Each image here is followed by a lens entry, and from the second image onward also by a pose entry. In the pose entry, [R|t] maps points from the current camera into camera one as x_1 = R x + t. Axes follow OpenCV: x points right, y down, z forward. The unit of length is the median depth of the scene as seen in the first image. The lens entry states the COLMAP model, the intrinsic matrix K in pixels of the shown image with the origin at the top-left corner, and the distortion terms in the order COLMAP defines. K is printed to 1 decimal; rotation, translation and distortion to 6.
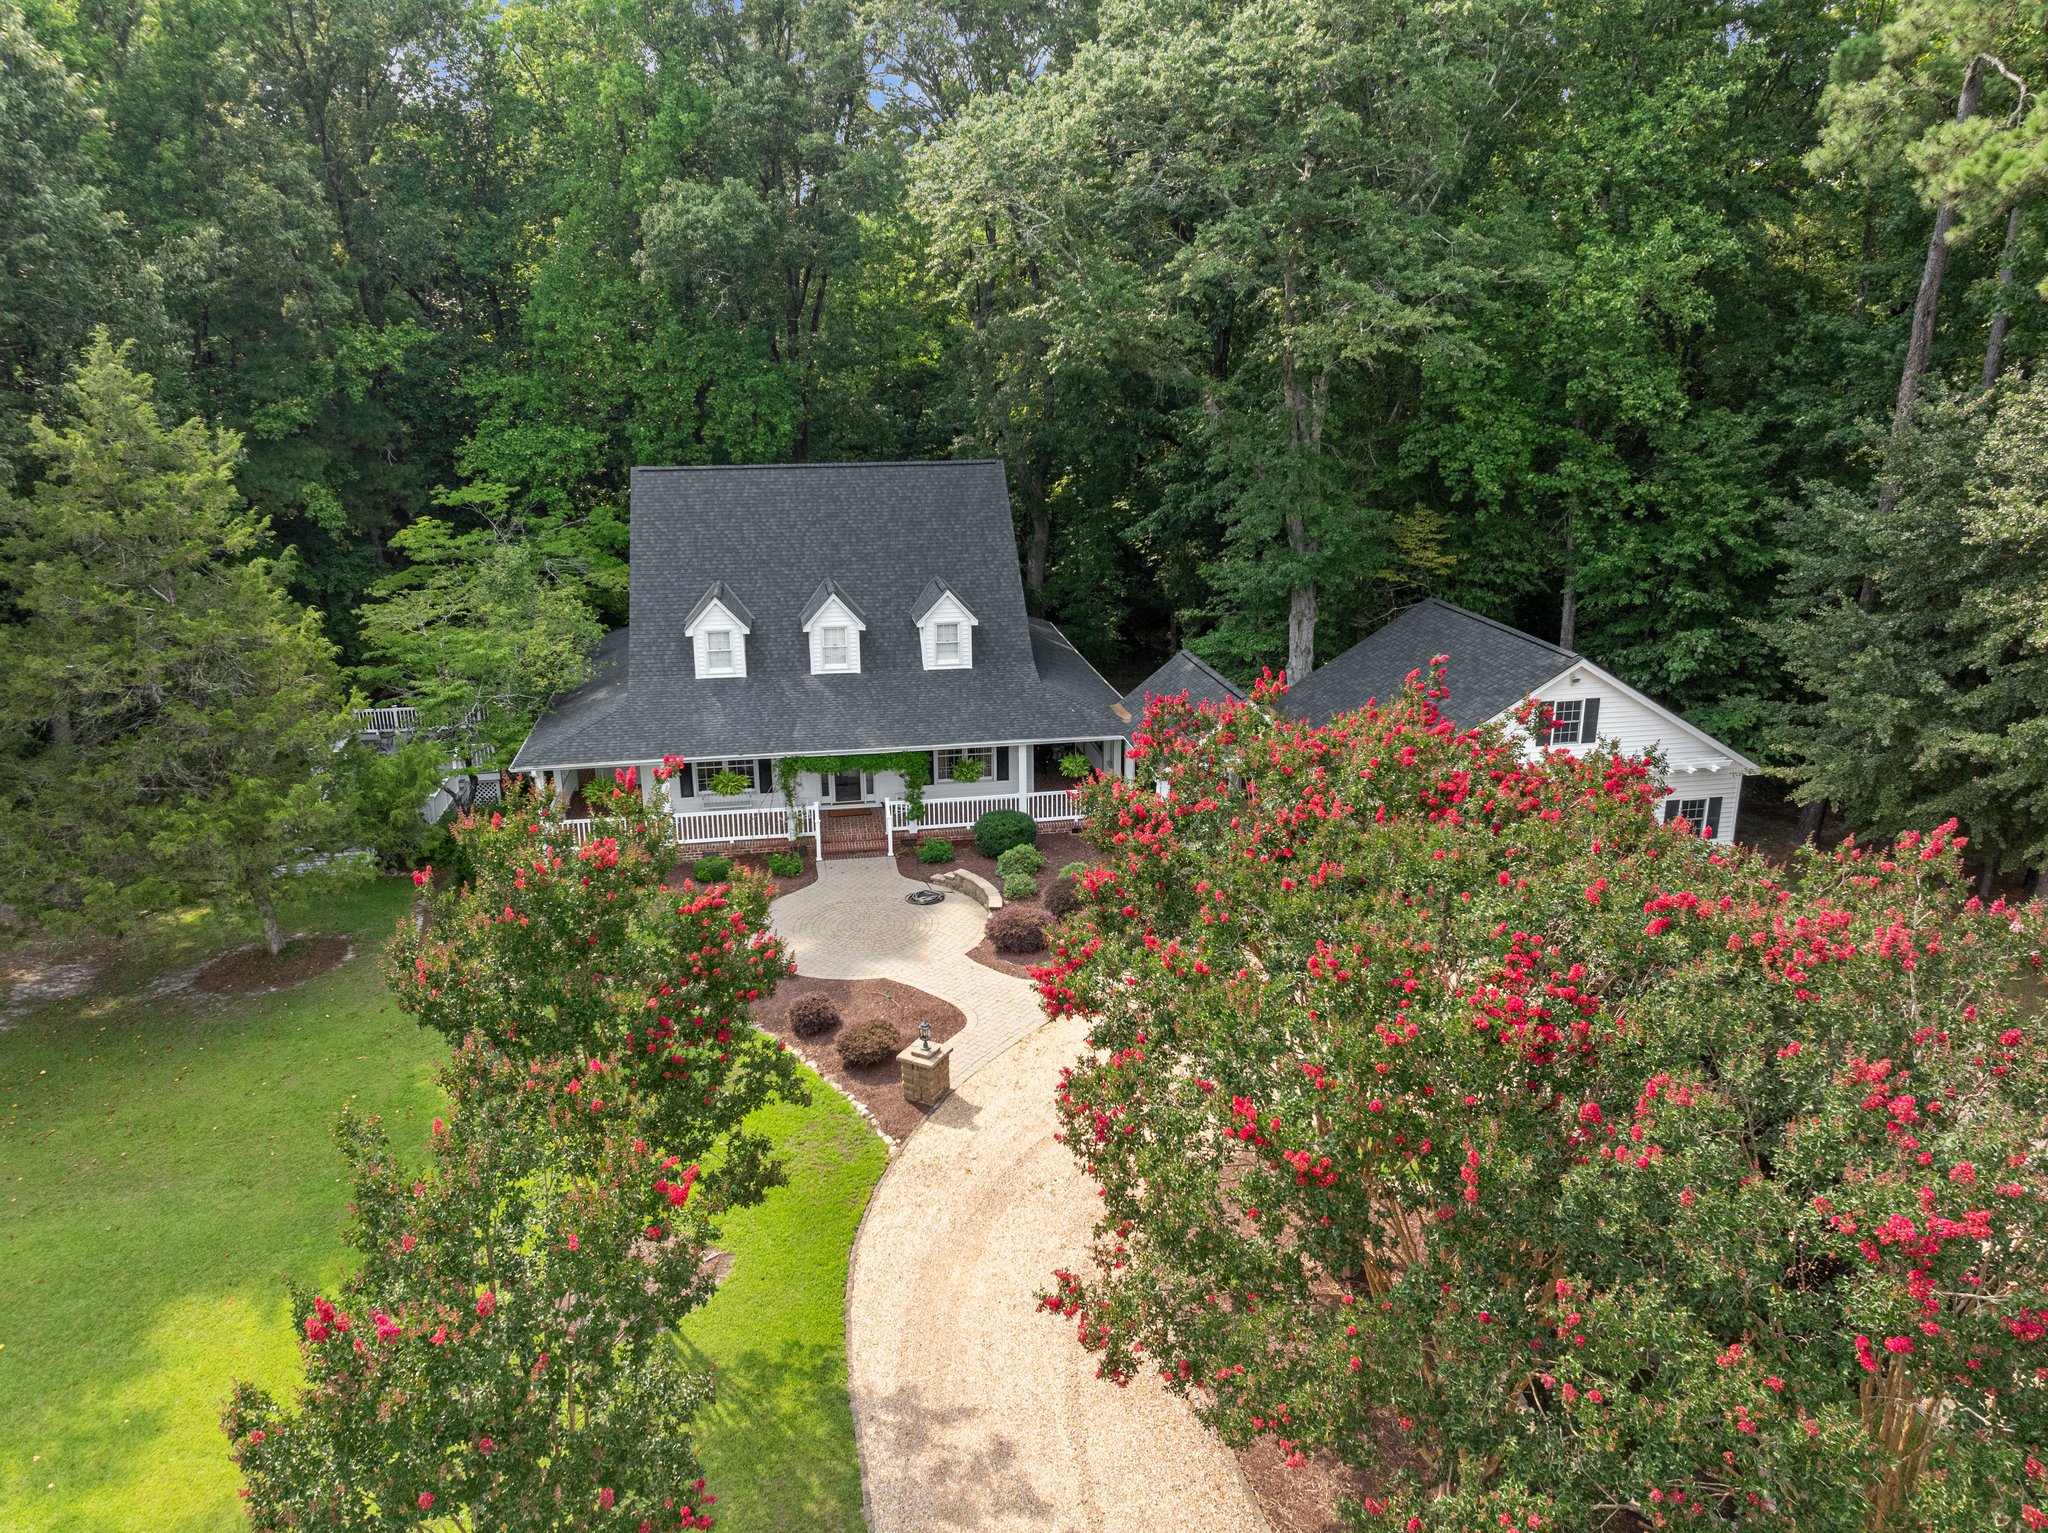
lens RADIAL K [[1437.7, 0, 1024.0], [0, 1437.7, 766.5], [0, 0, 1]] dist [-0.037522, -0.002836]
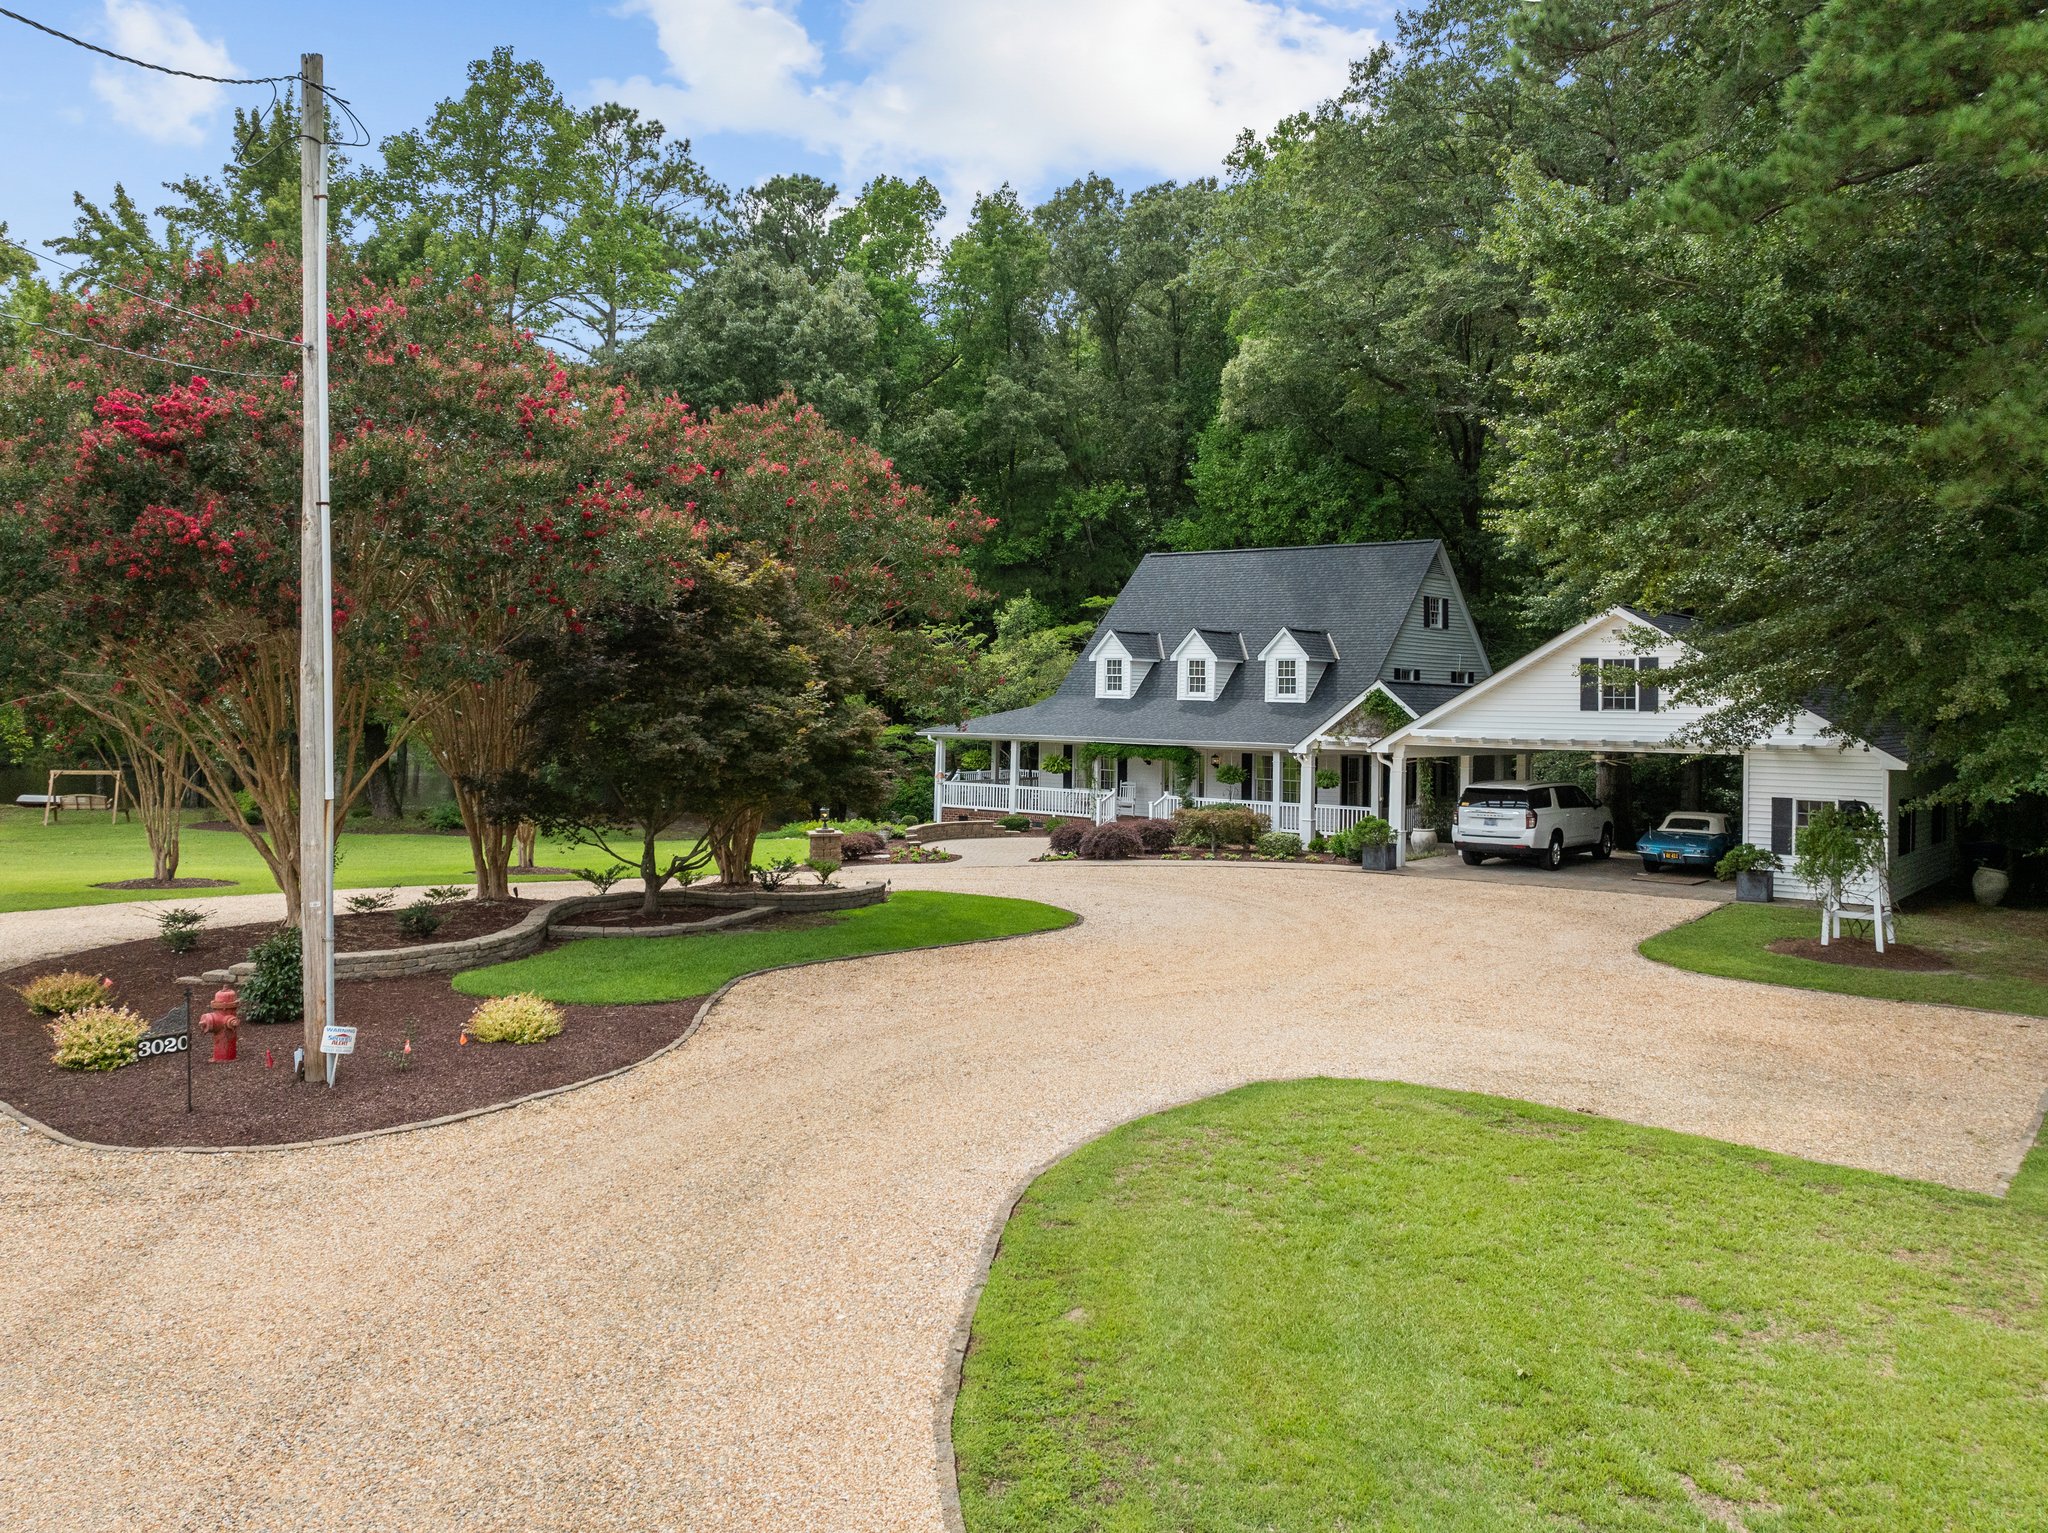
lens RADIAL K [[1497.6, 0, 1034.7], [0, 1497.6, 768.2], [0, 0, 1]] dist [-0.041954, -0.002331]
pose [[0.675247, 0.052895, -0.735693, 0.693286], [-0.231840, 0.962094, -0.143619, 0.197423], [0.700208, 0.267541, 0.661914, 0.141995]]
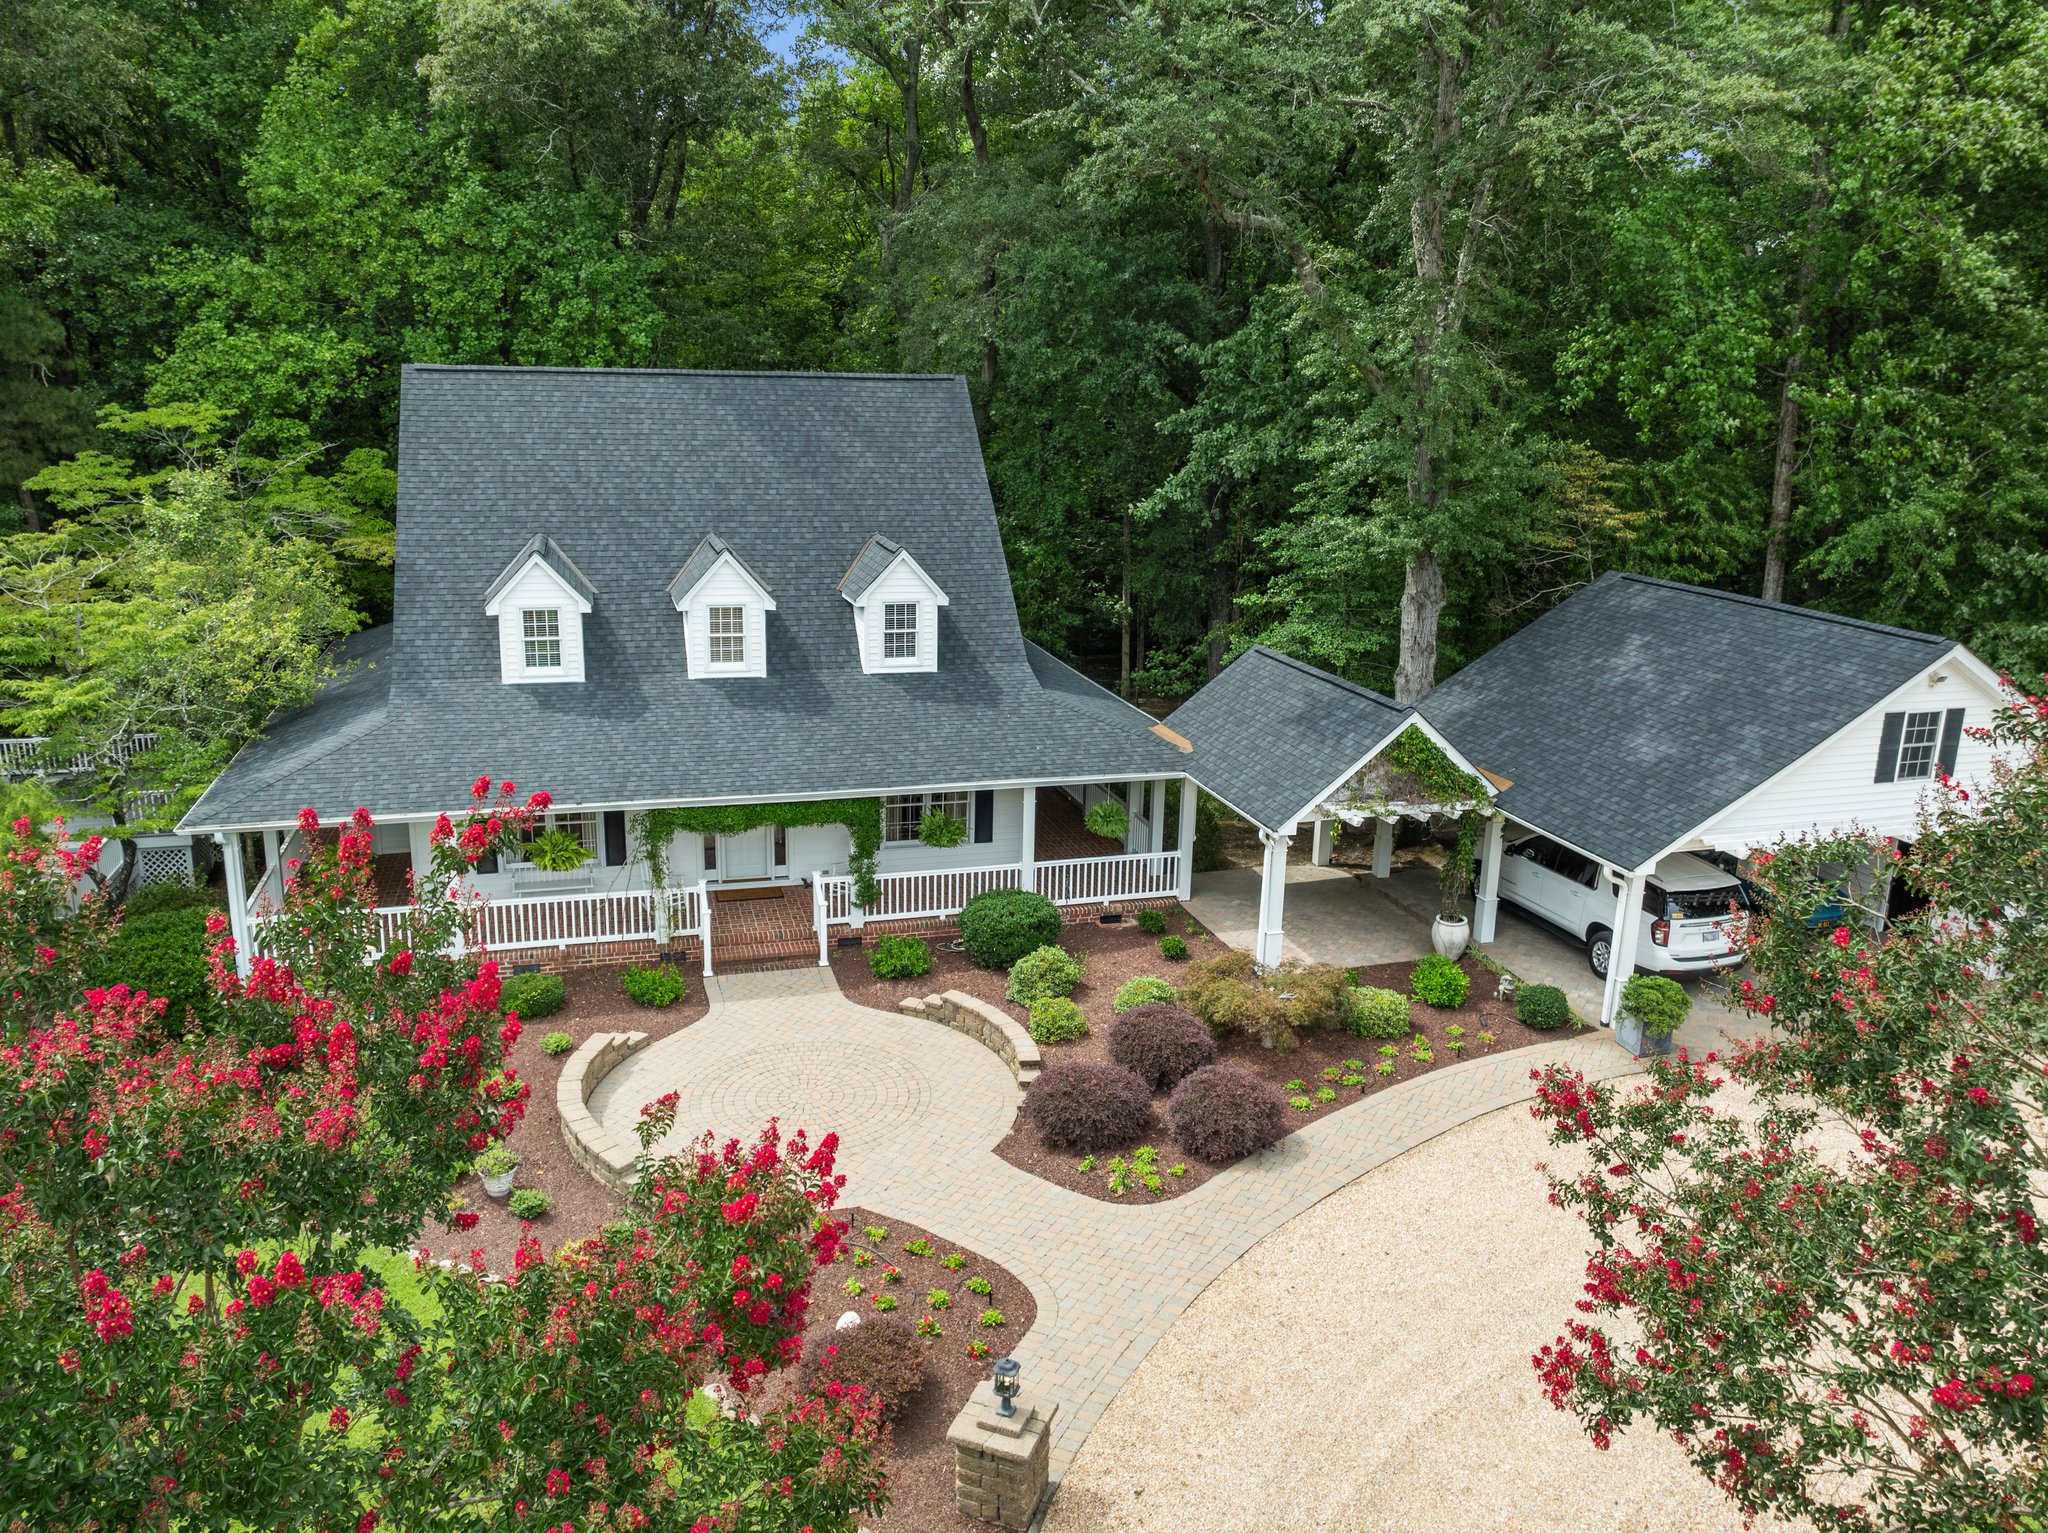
lens RADIAL K [[1497.6, 0, 1034.7], [0, 1497.6, 768.2], [0, 0, 1]] dist [-0.041954, -0.002331]
pose [[0.992494, -0.001735, 0.122280, -0.080156], [0.006059, 0.999369, -0.034999, -0.000074], [-0.122142, 0.035477, 0.991878, 0.338083]]
